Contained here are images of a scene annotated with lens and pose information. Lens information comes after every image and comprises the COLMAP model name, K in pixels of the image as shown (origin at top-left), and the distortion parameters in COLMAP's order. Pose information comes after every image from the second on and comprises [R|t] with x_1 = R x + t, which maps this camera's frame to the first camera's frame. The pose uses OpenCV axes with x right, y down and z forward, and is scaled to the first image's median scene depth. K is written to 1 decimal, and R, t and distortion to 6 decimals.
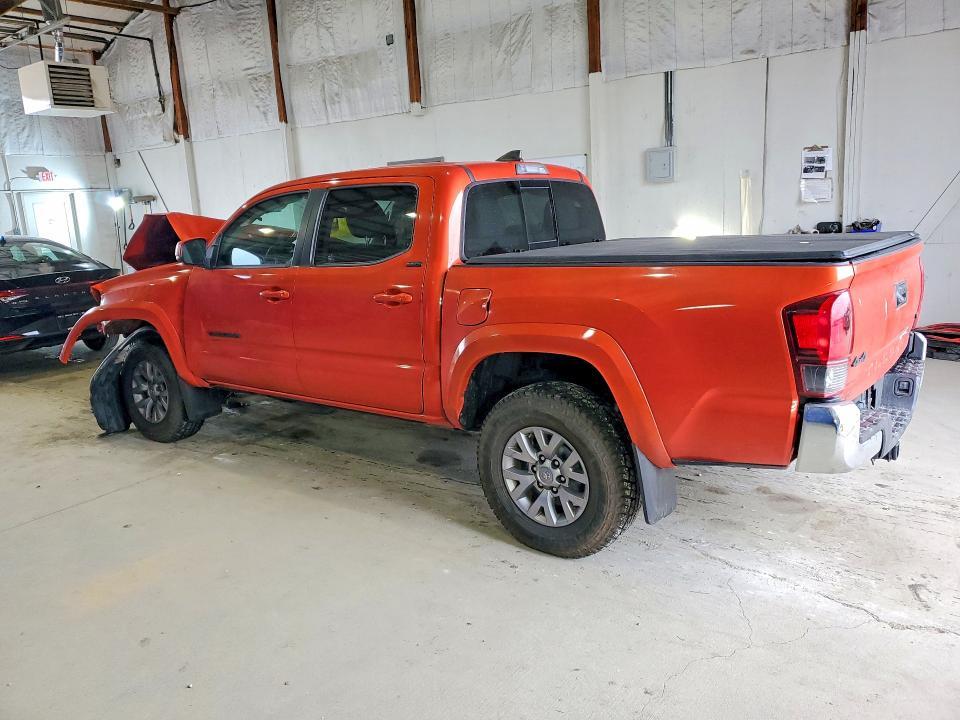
lens RADIAL K [[788.8, 0, 480.0], [0, 788.8, 360.0], [0, 0, 1]] dist [-0.011878, -0.005039]
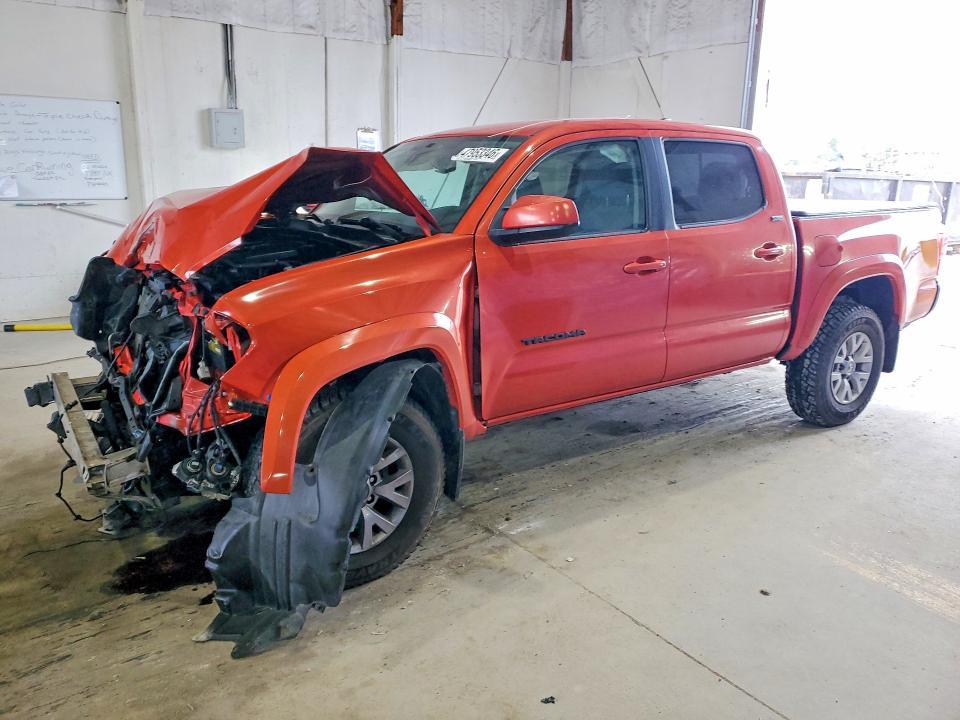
lens RADIAL K [[759.0, 0, 480.0], [0, 759.0, 360.0], [0, 0, 1]] dist [-0.004608, -0.003067]
pose [[0.262074, -0.184051, 0.947334, -0.920363], [0.153681, 0.977078, 0.147314, -0.117353], [-0.952732, 0.106980, 0.284352, 0.824232]]
